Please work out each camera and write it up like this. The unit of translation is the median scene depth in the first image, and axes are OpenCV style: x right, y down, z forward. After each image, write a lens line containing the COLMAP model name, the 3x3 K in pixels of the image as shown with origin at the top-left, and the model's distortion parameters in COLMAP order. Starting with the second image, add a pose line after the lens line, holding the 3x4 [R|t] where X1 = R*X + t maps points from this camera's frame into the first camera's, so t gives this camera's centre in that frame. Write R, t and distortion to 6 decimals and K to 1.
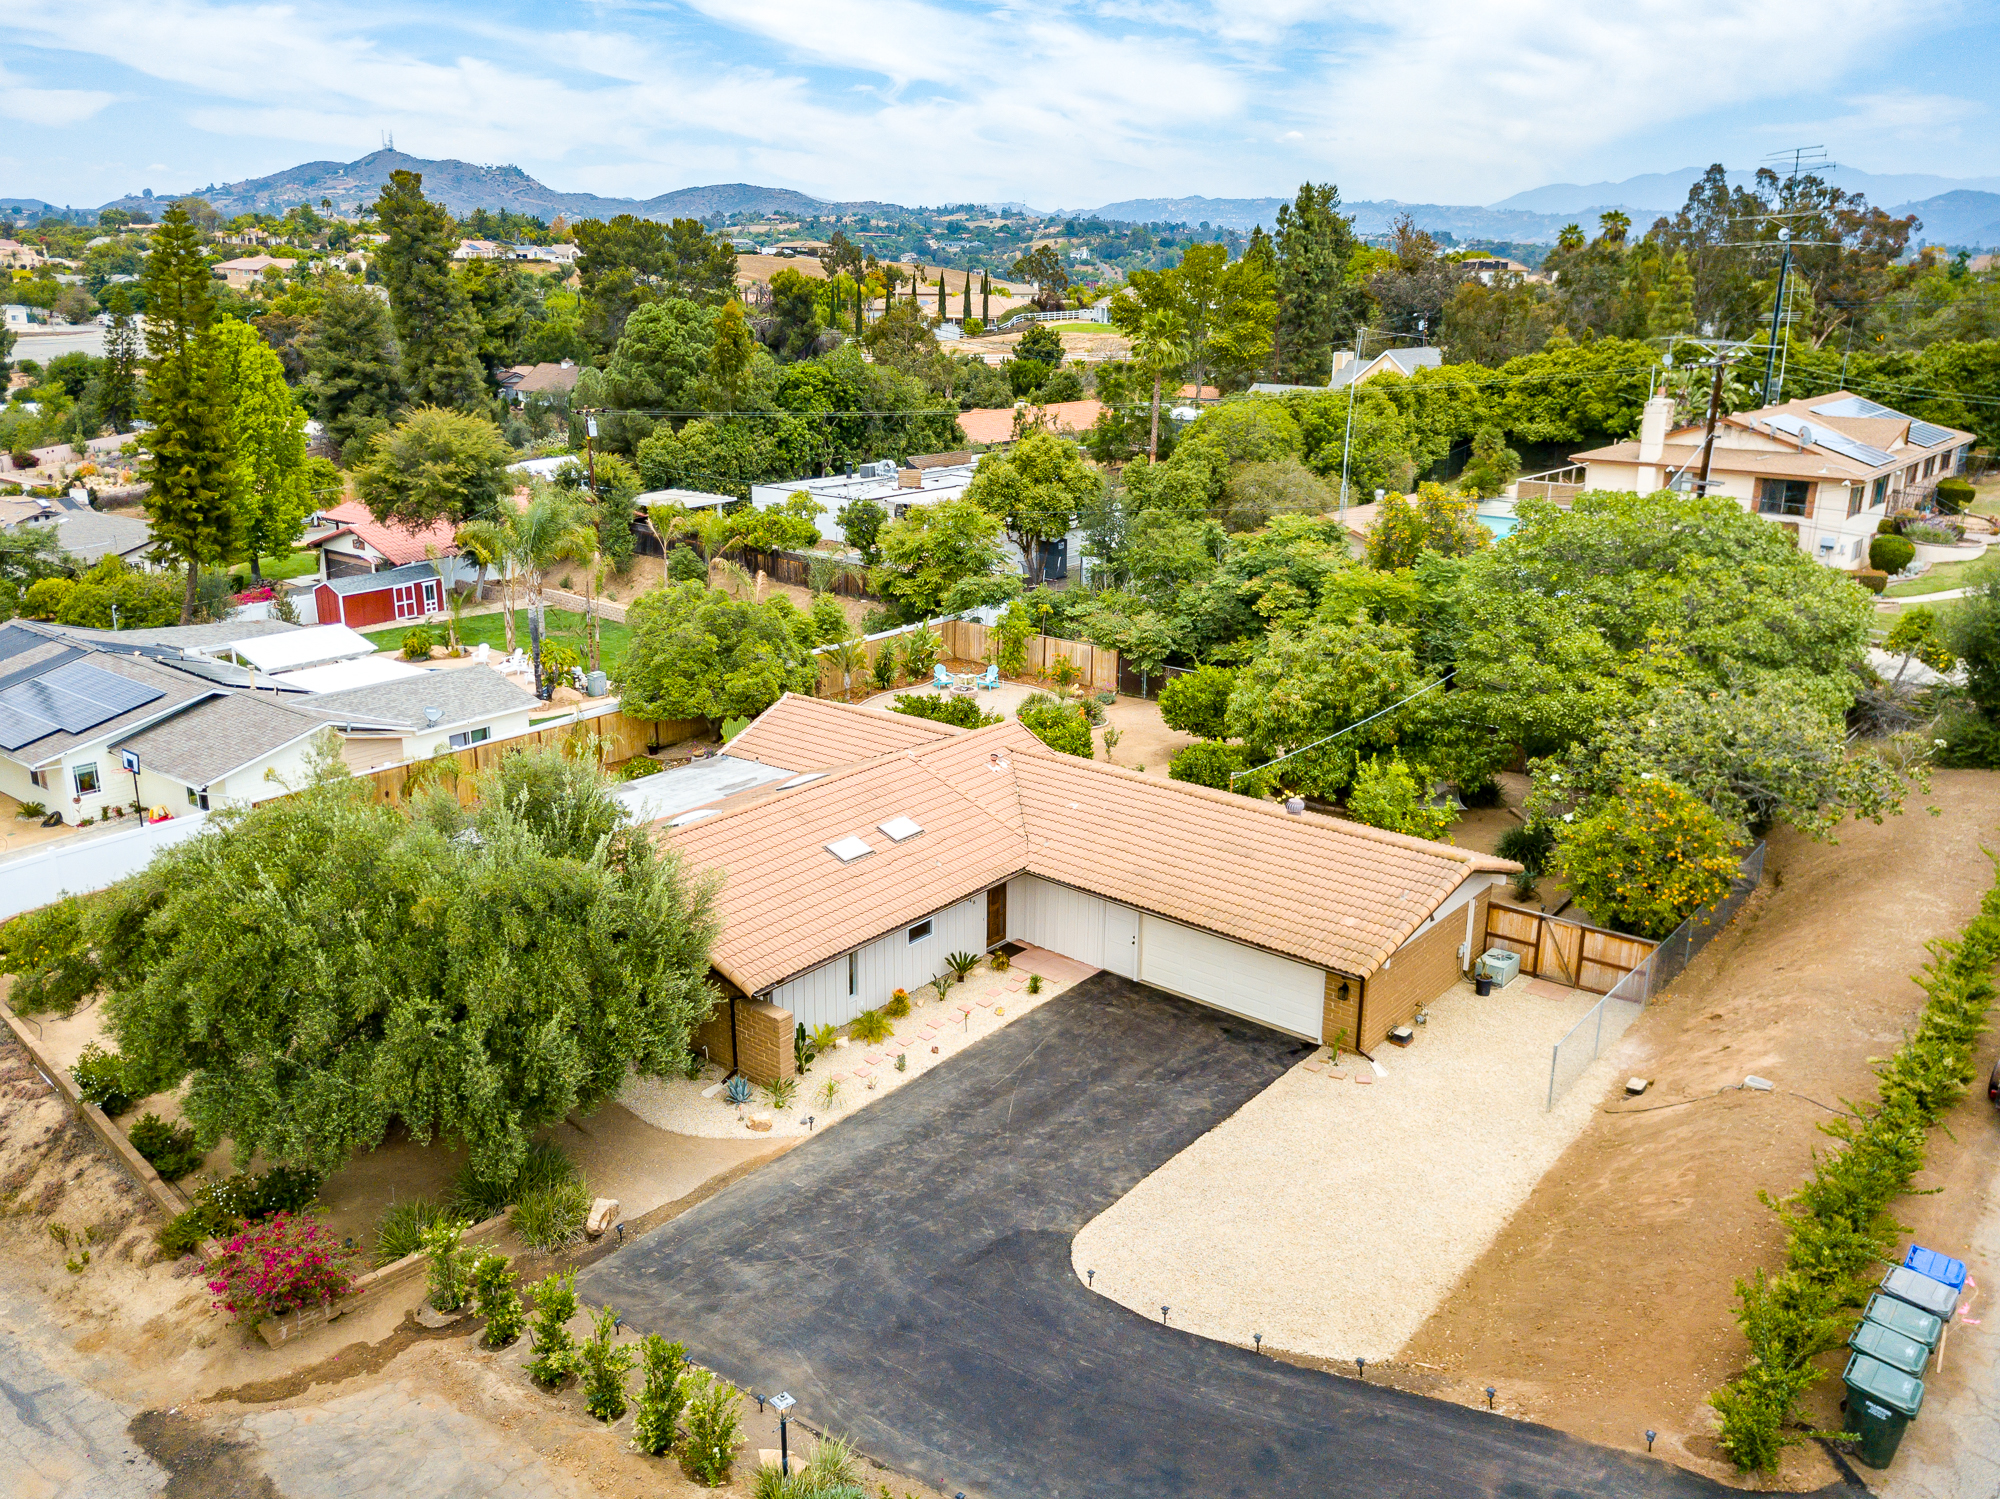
lens RADIAL K [[1507.6, 0, 995.6], [0, 1507.6, 742.7], [0, 0, 1]] dist [0.023587, -0.009084]
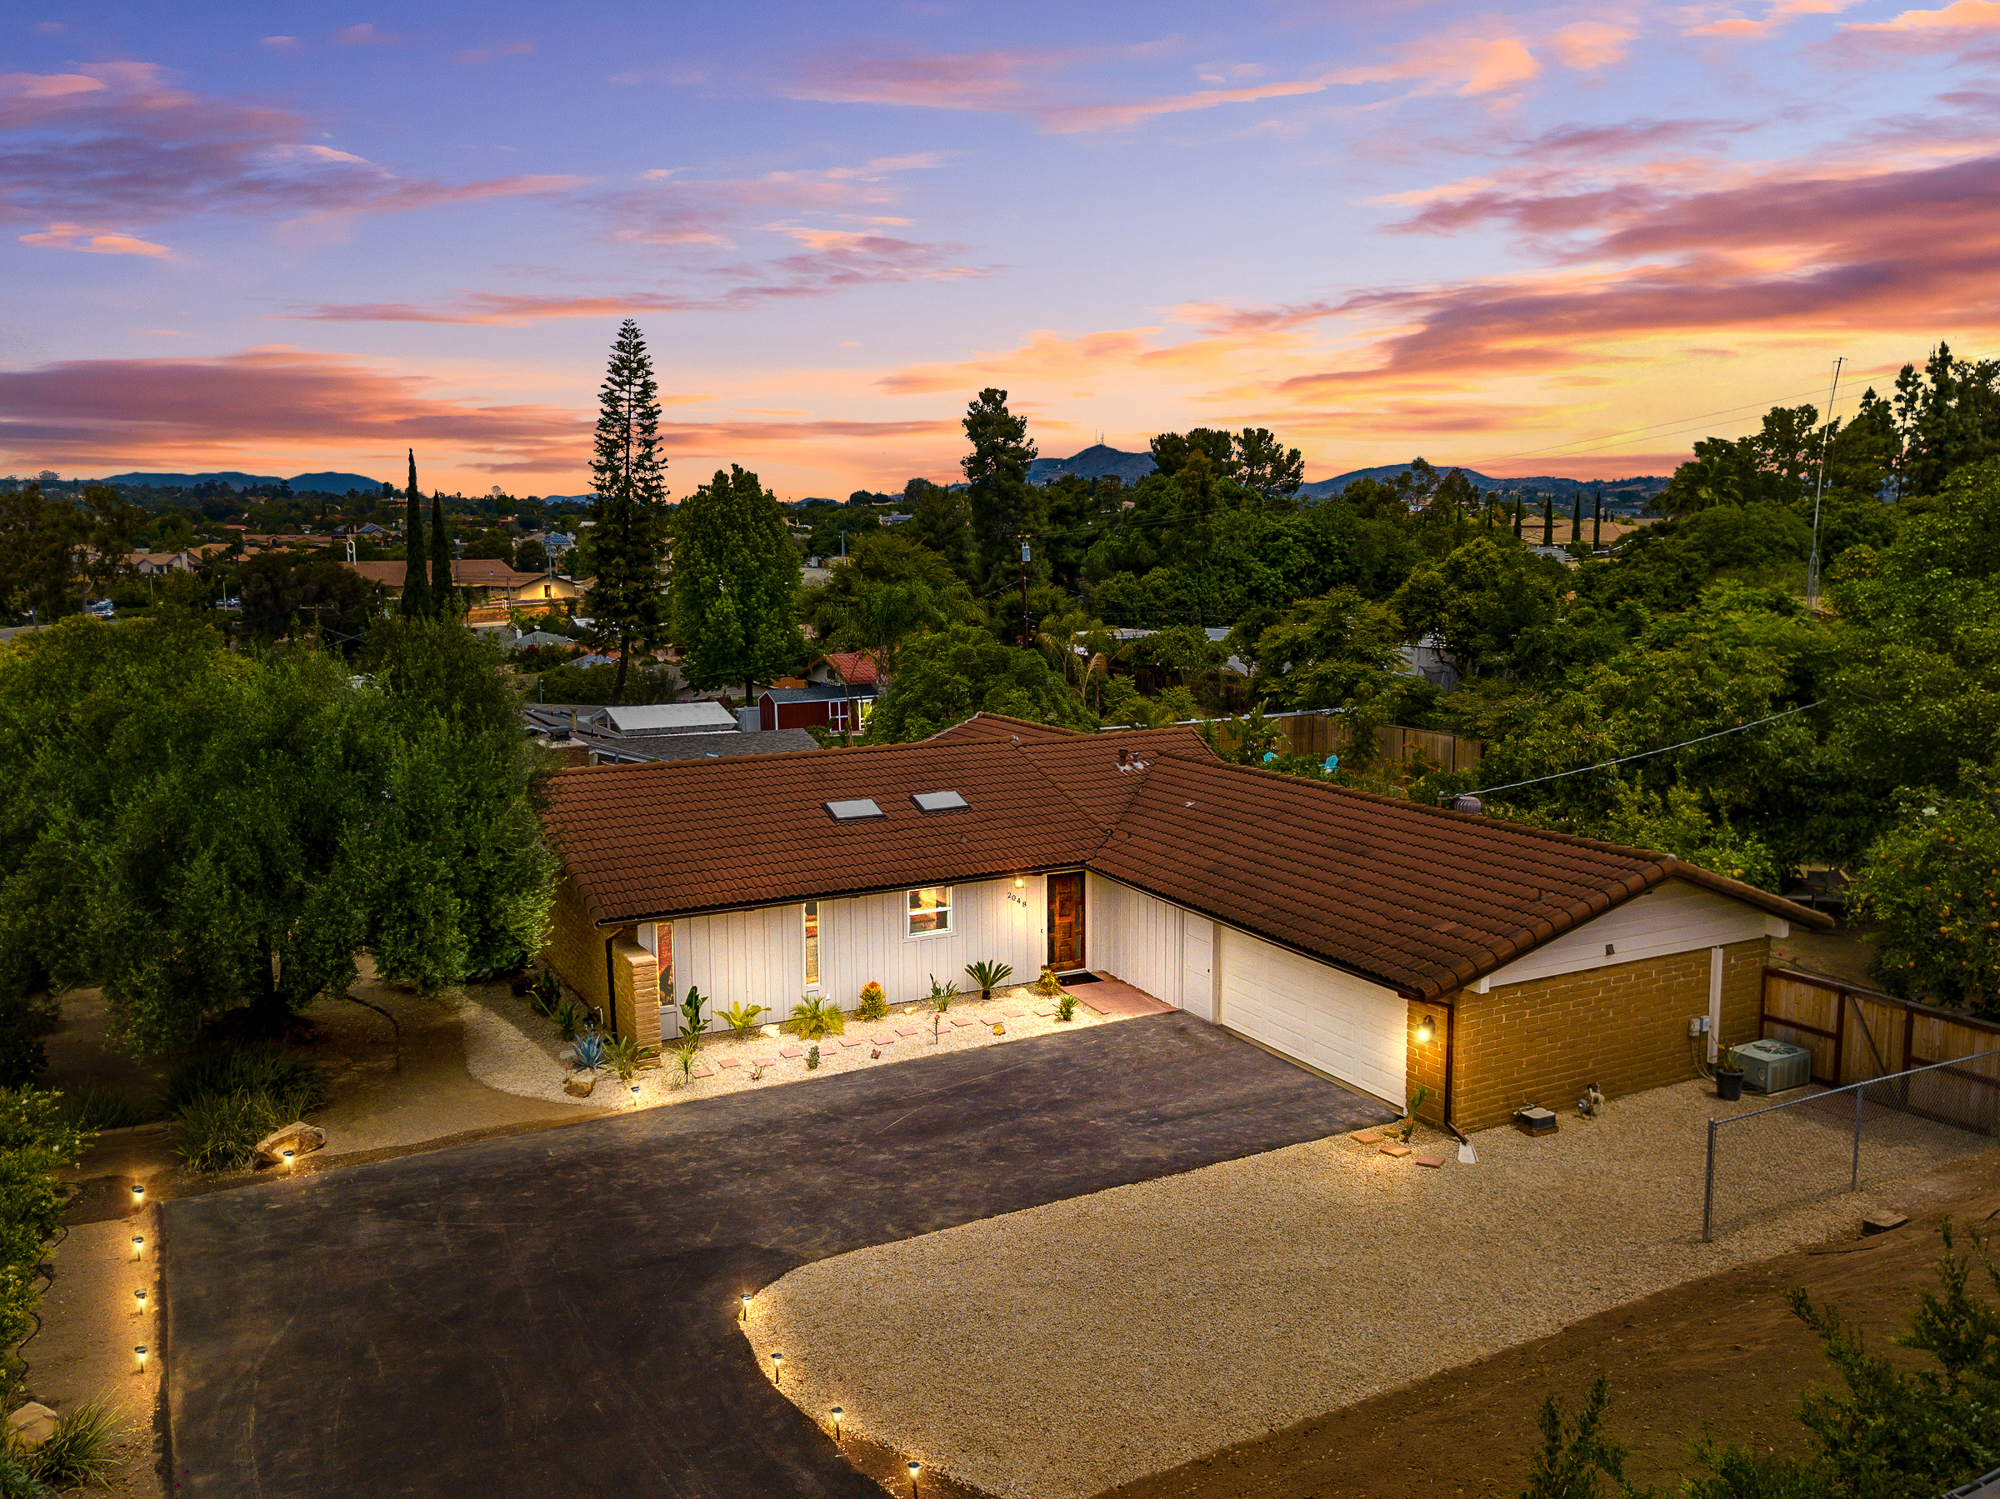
lens RADIAL K [[1507.6, 0, 998.2], [0, 1507.6, 761.5], [0, 0, 1]] dist [0.023587, -0.009084]
pose [[0.929856, 0.045747, -0.365068, 0.196109], [-0.092617, 0.989392, -0.111920, 0.094156], [0.356076, 0.137881, 0.924229, 0.208092]]
